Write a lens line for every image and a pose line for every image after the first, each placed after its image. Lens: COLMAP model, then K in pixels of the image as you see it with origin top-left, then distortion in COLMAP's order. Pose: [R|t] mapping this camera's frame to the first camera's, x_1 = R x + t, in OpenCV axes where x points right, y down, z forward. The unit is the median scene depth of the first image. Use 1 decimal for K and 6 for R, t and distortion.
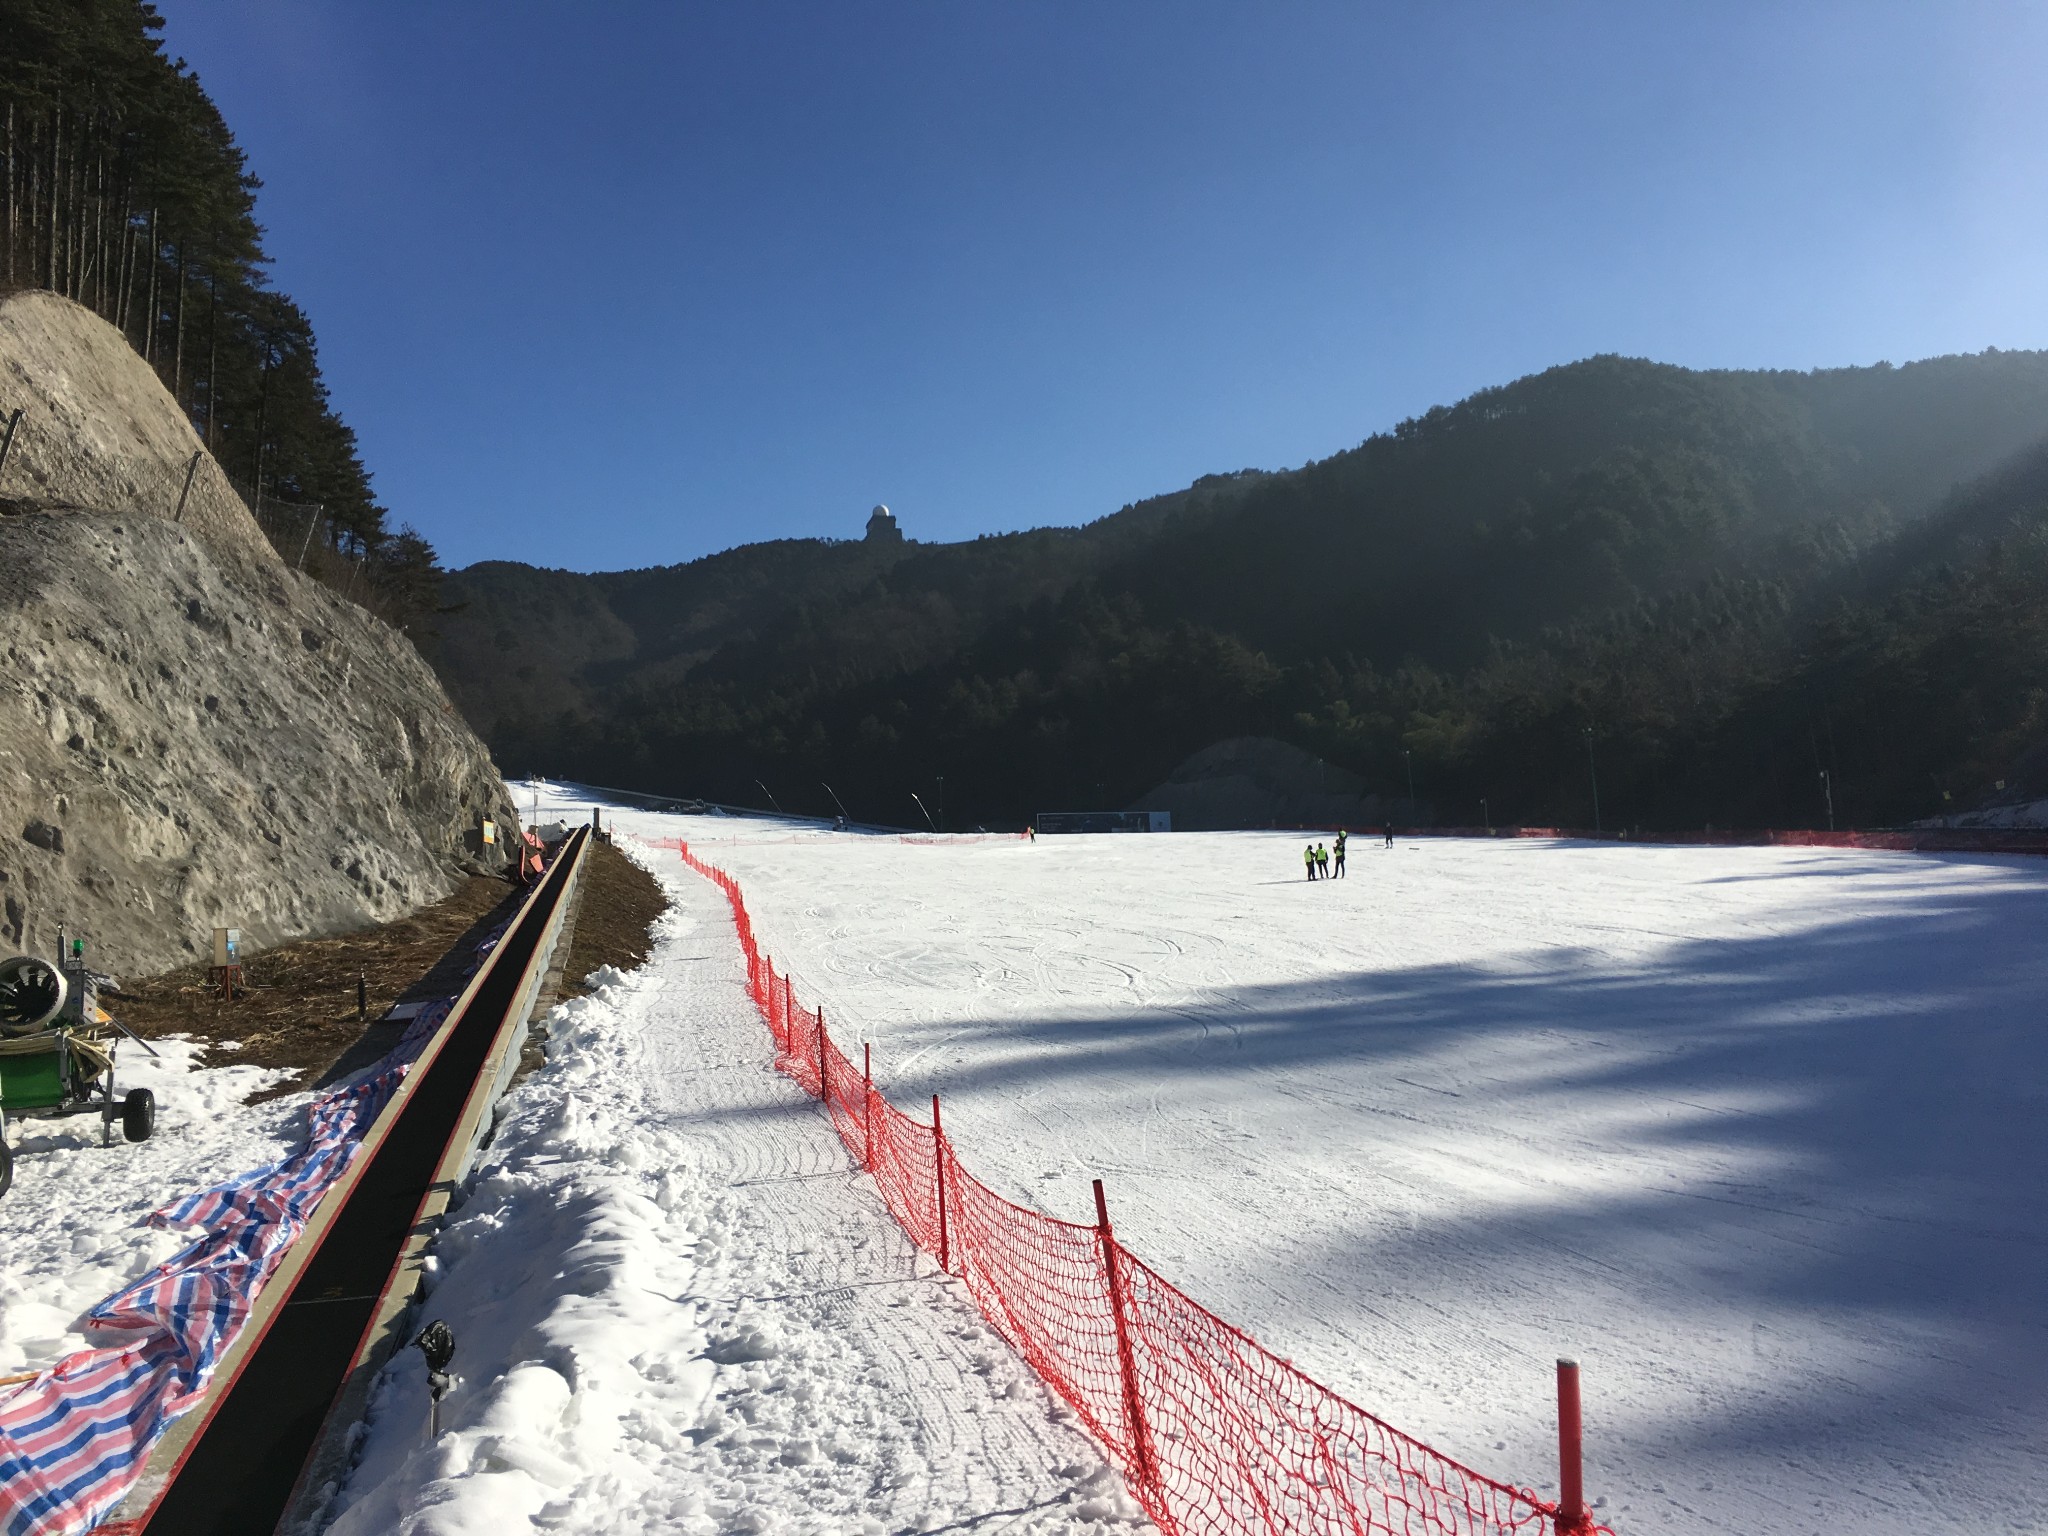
lens RADIAL K [[1702.2, 0, 1028.2], [0, 1702.2, 793.8], [0, 0, 1]] dist [0.084987, -0.087962]
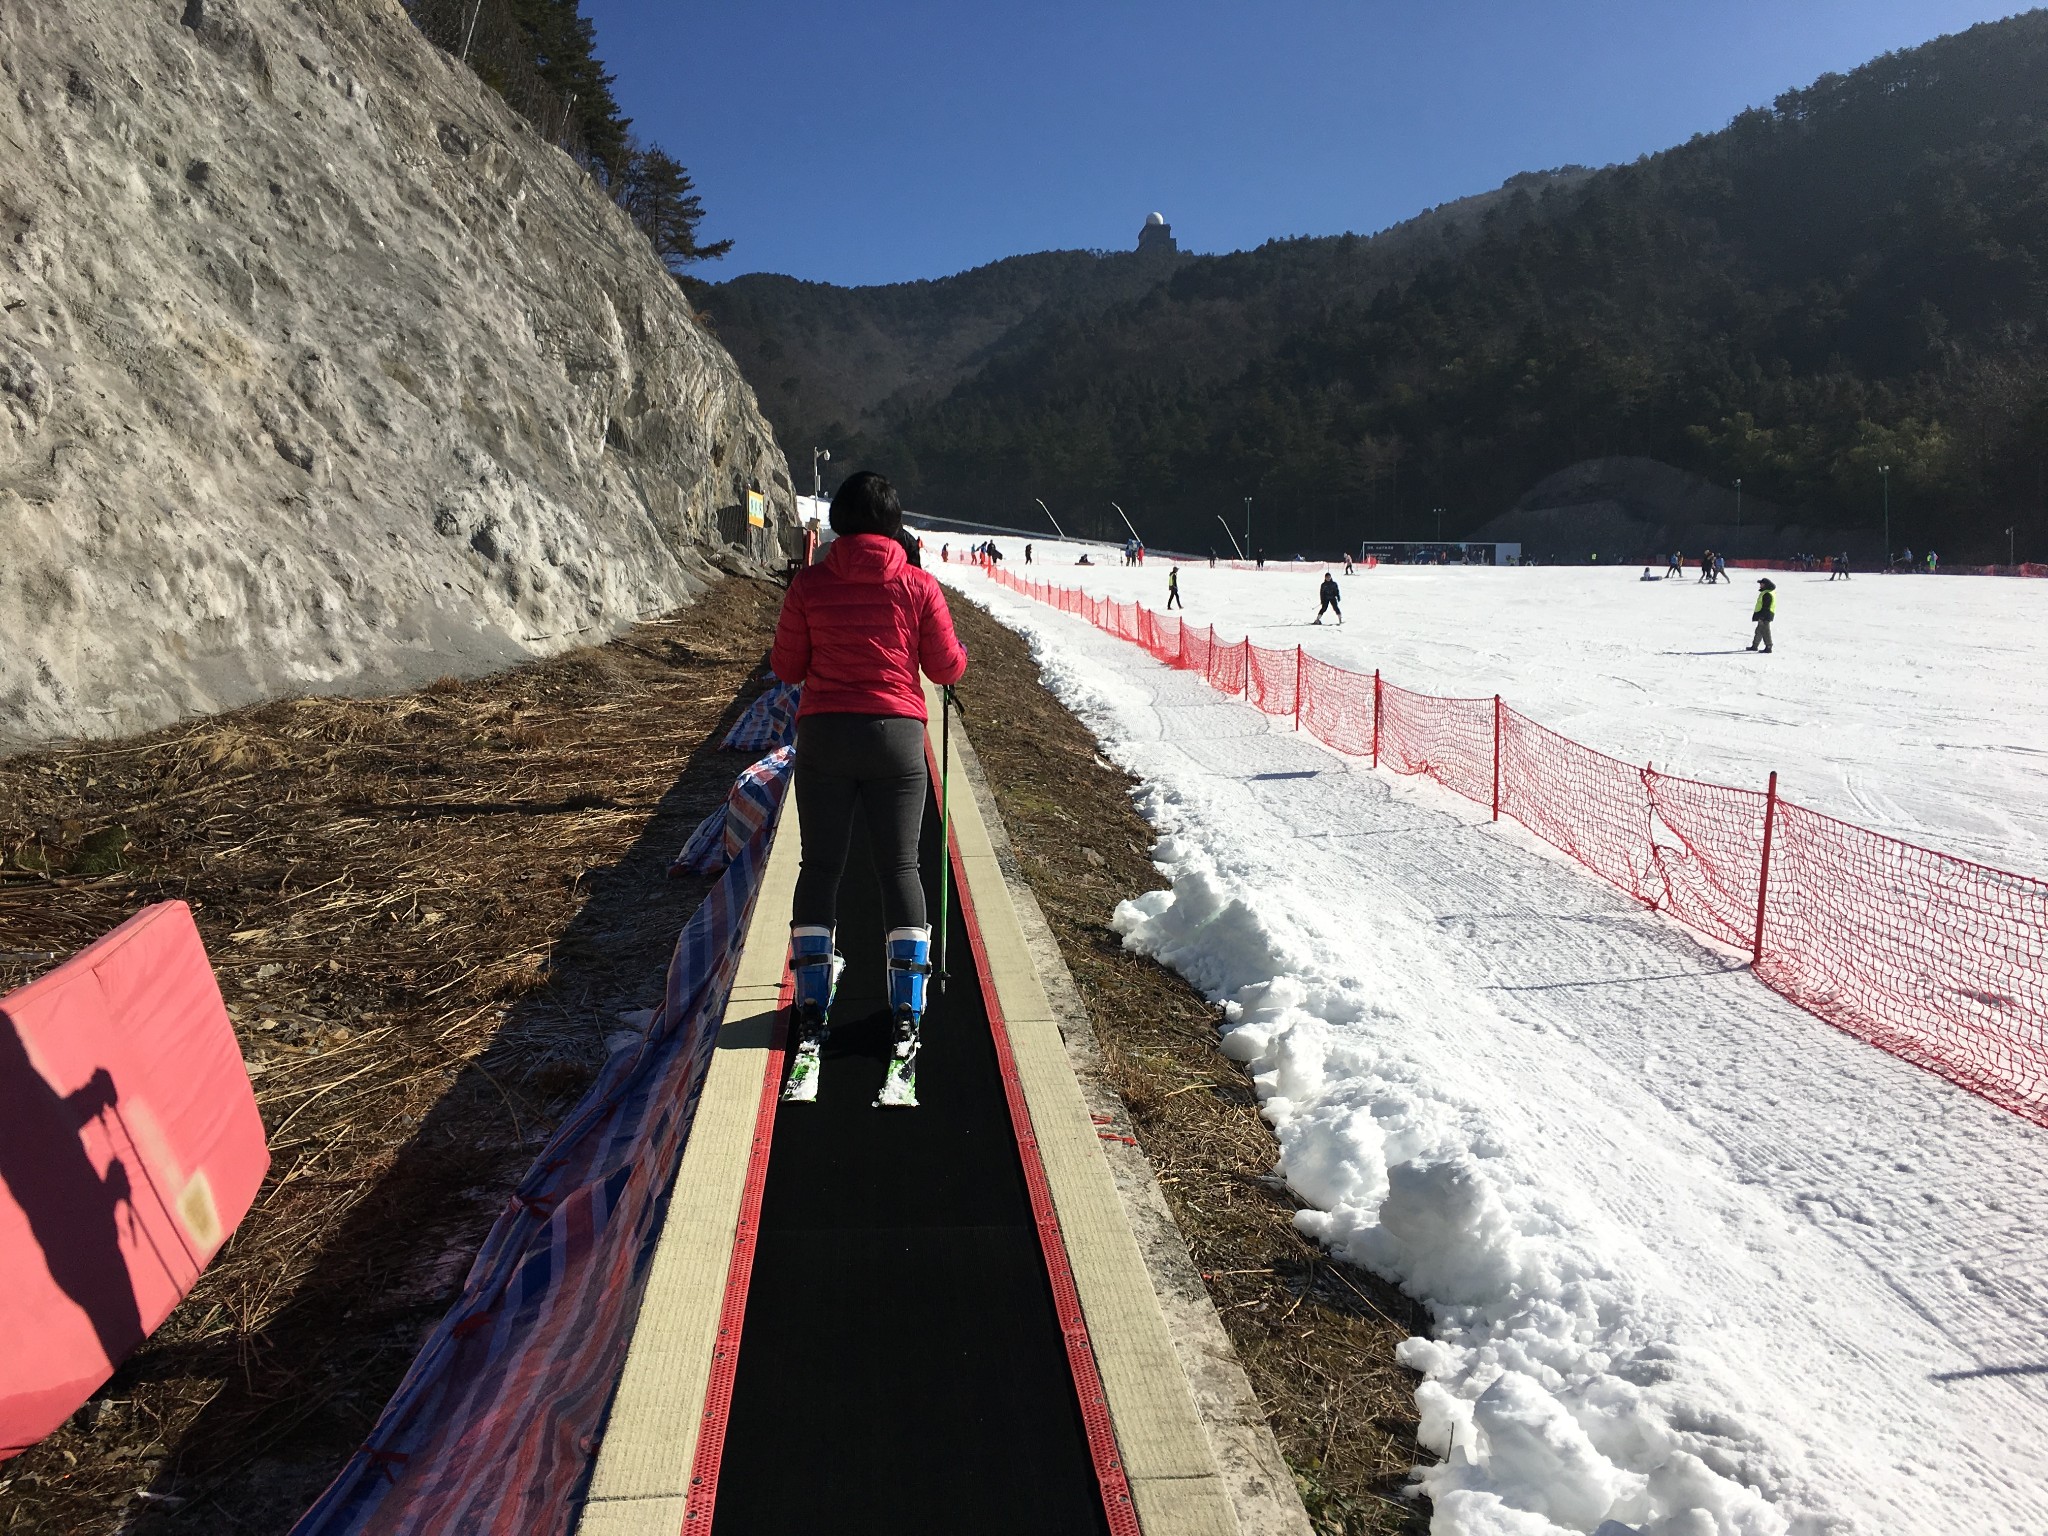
lens RADIAL K [[1734.1, 0, 1018.4], [0, 1734.1, 758.0], [0, 0, 1]] dist [0.089150, -0.110131]
pose [[0.987777, 0.043284, -0.149741, -0.160458], [-0.023205, 0.990800, 0.133328, 0.033608], [0.154134, -0.128223, 0.979695, 0.505317]]
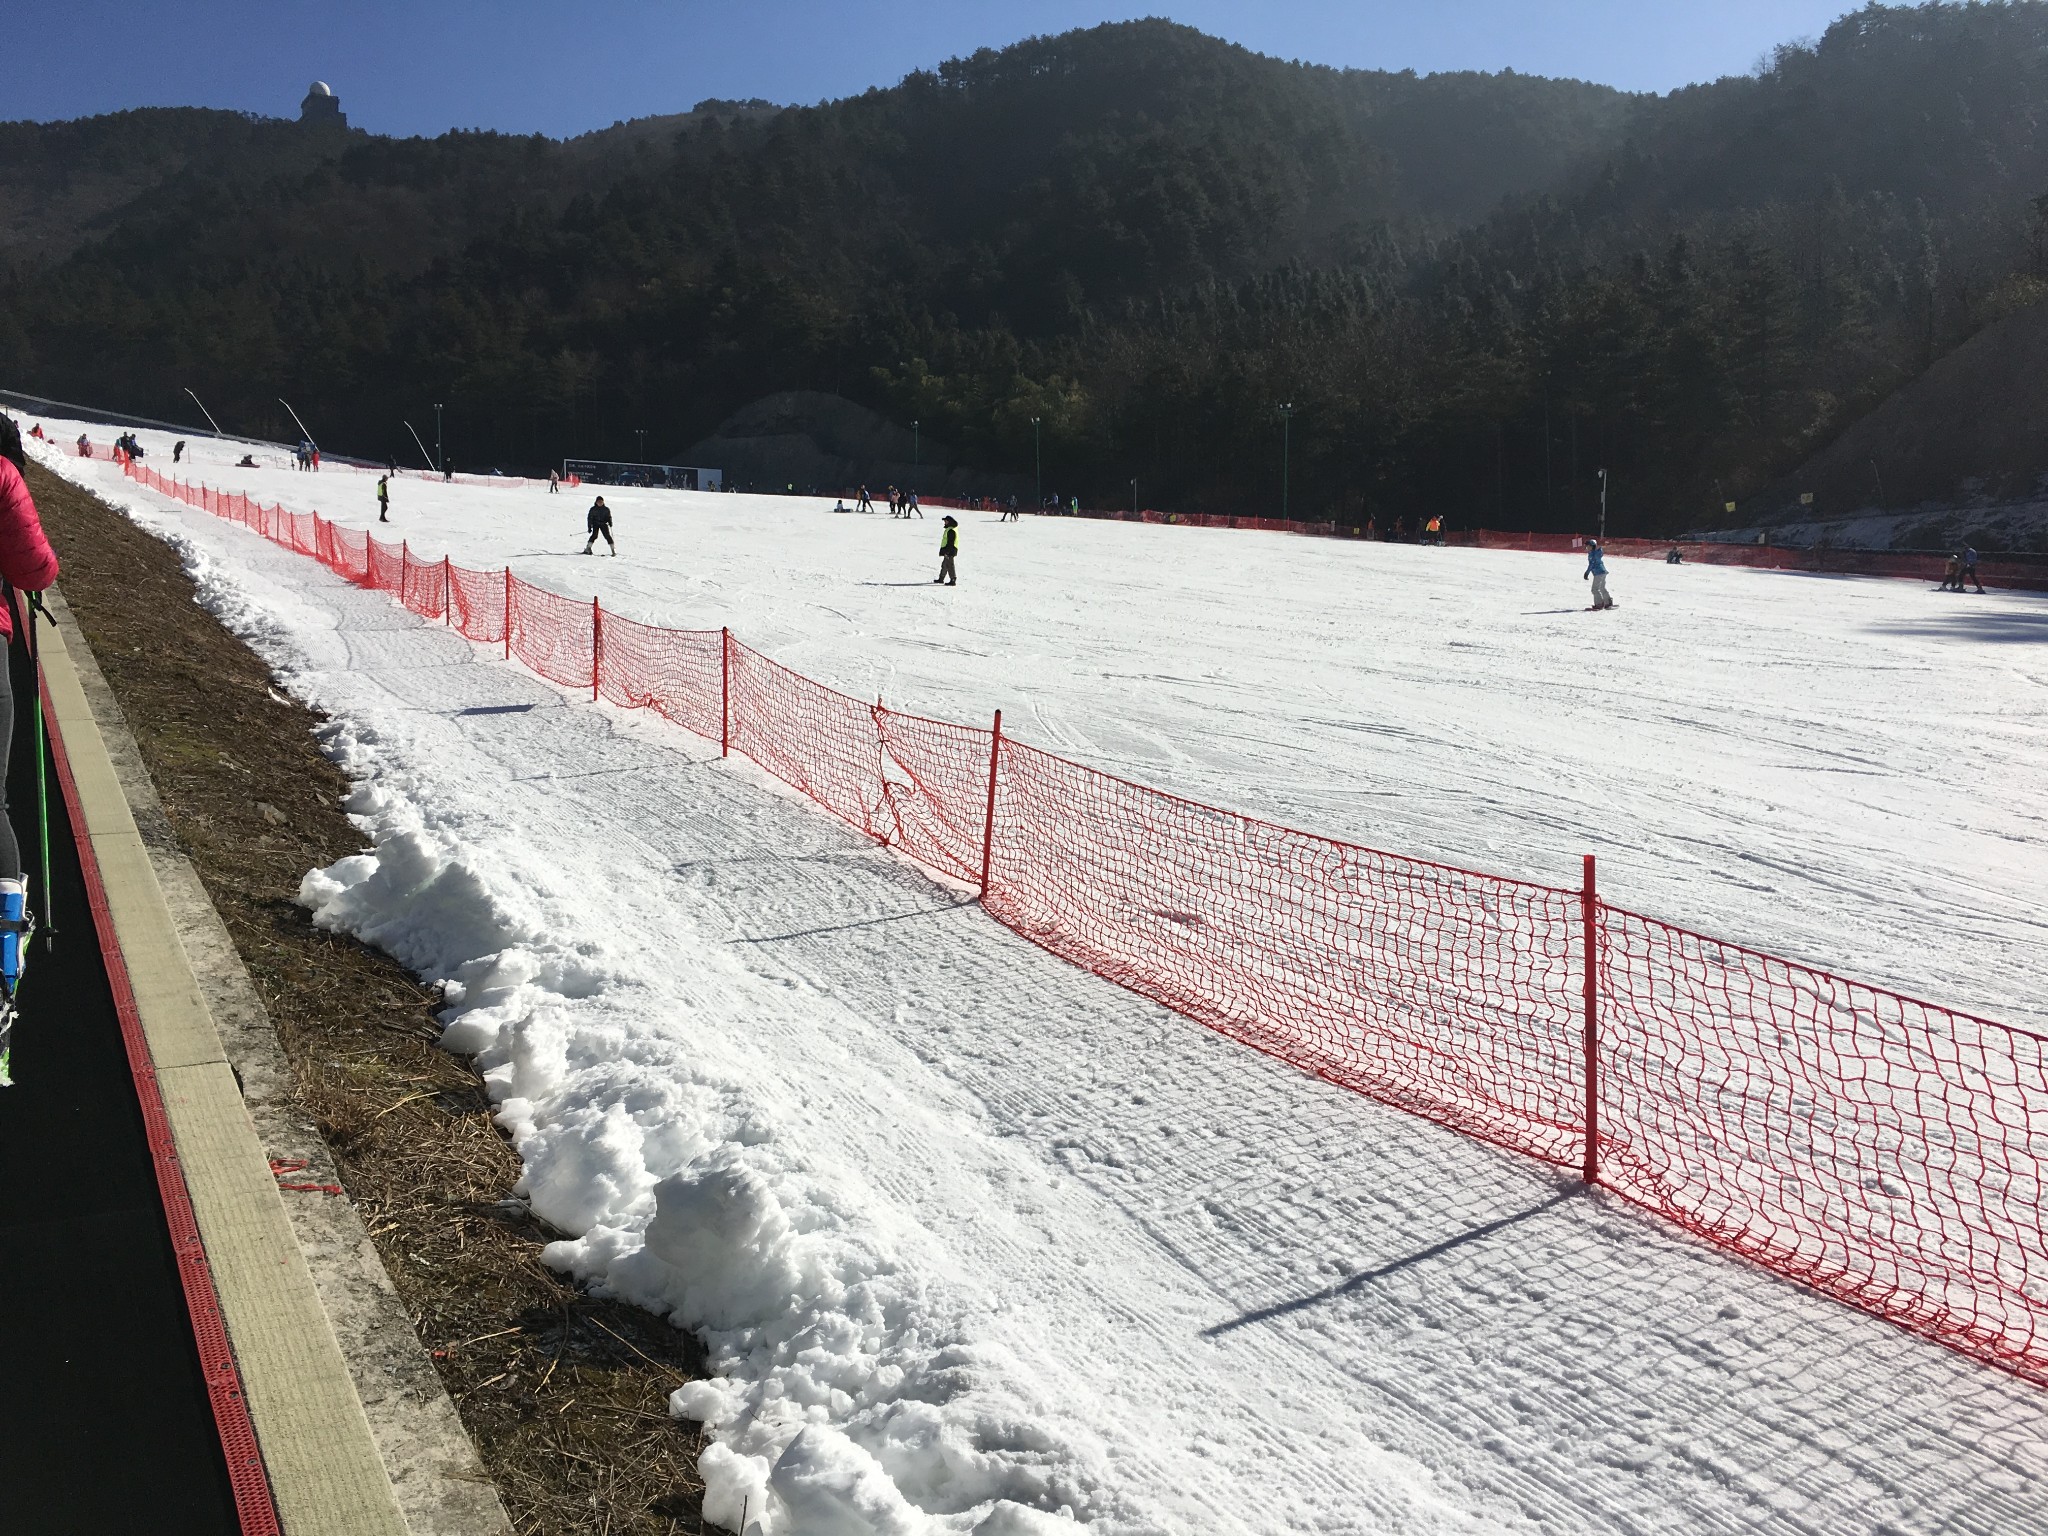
lens RADIAL K [[1734.1, 0, 1018.4], [0, 1734.1, 758.0], [0, 0, 1]] dist [0.089150, -0.110131]
pose [[0.955237, 0.025850, 0.294711, -0.163225], [-0.074482, 0.985101, 0.155010, 0.033860], [-0.286313, -0.170021, 0.942930, 0.525020]]
